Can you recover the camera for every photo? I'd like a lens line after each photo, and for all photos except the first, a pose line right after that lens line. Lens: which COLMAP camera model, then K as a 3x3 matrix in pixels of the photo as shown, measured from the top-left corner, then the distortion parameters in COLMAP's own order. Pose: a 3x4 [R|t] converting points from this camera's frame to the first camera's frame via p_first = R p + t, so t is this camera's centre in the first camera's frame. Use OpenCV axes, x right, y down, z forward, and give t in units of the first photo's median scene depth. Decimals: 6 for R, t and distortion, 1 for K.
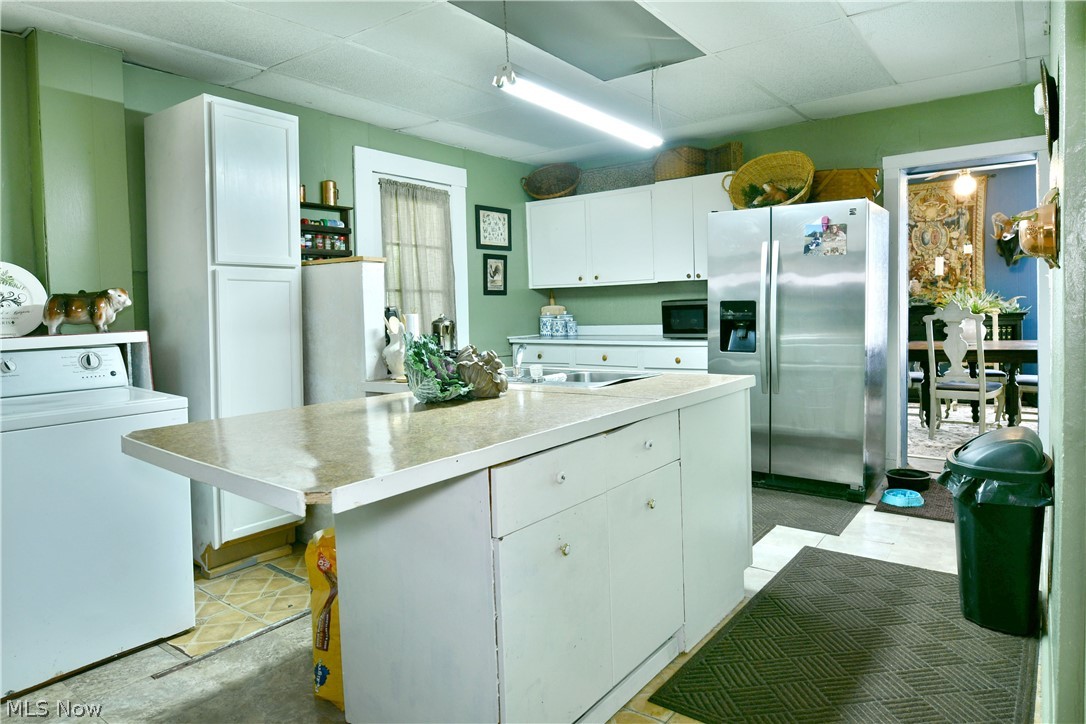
lens RADIAL K [[666.4, 0, 541.9], [0, 666.4, 352.8], [0, 0, 1]] dist [-0.013804, -0.008888]
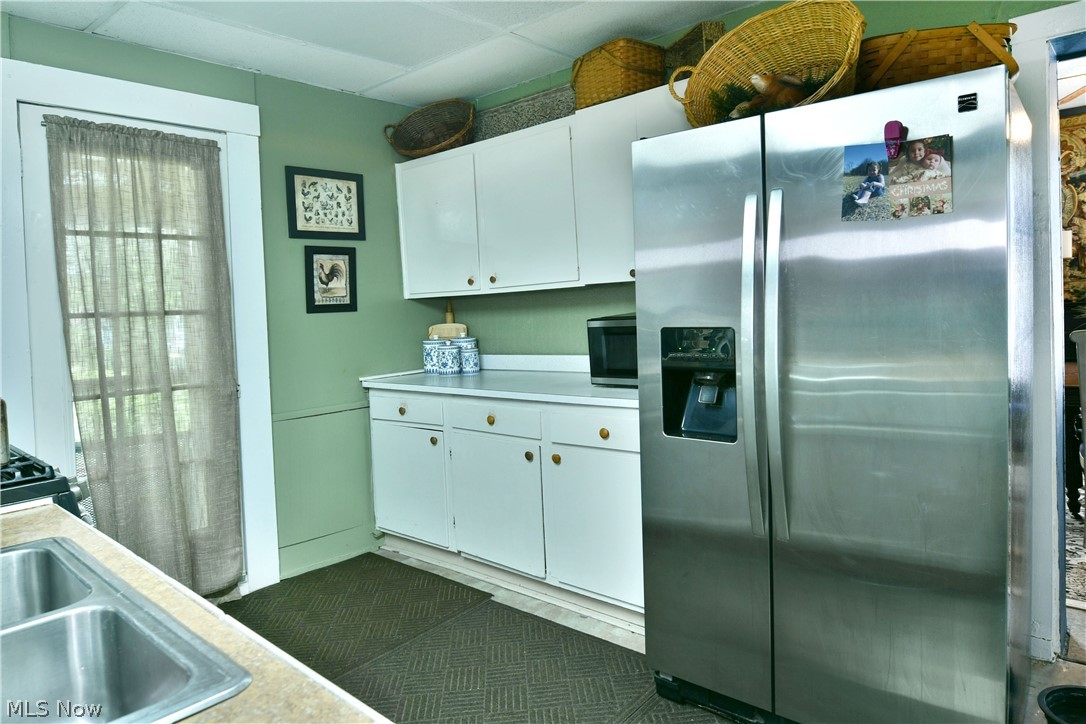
lens RADIAL K [[666.4, 0, 524.8], [0, 666.4, 345.2], [0, 0, 1]] dist [-0.013804, -0.008888]
pose [[0.995582, -0.018569, -0.092041, 0.167513], [0.018126, 0.999820, -0.005640, -0.050167], [0.092129, 0.003947, 0.995739, 0.407822]]
